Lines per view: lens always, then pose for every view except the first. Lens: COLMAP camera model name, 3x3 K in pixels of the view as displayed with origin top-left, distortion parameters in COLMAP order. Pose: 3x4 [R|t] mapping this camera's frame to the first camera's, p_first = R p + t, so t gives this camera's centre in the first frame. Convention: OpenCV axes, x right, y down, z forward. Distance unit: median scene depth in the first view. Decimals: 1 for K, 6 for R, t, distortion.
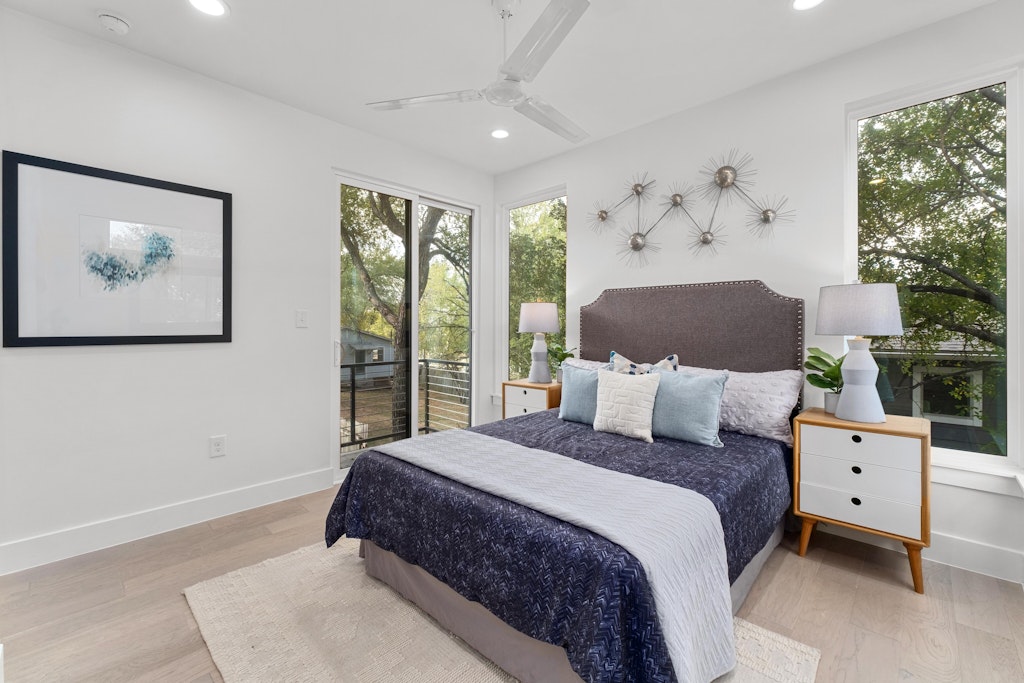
lens RADIAL K [[429.9, 0, 515.0], [0, 429.9, 325.1], [0, 0, 1]] dist [-0.001360, -0.000102]
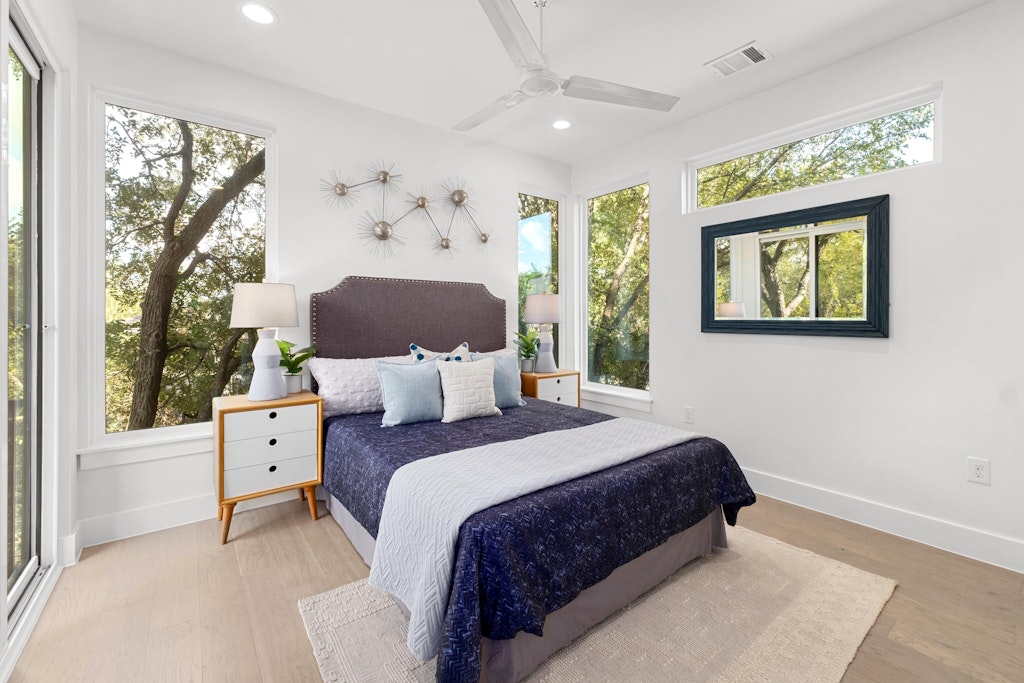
lens RADIAL K [[434.8, 0, 513.4], [0, 434.8, 318.7], [0, 0, 1]] dist [-0.000772, 0.000015]
pose [[0.164869, -0.001110, 0.986315, -0.770035], [0.003933, 0.999992, 0.000468, 0.004504], [-0.986308, 0.003802, 0.164872, 0.679045]]
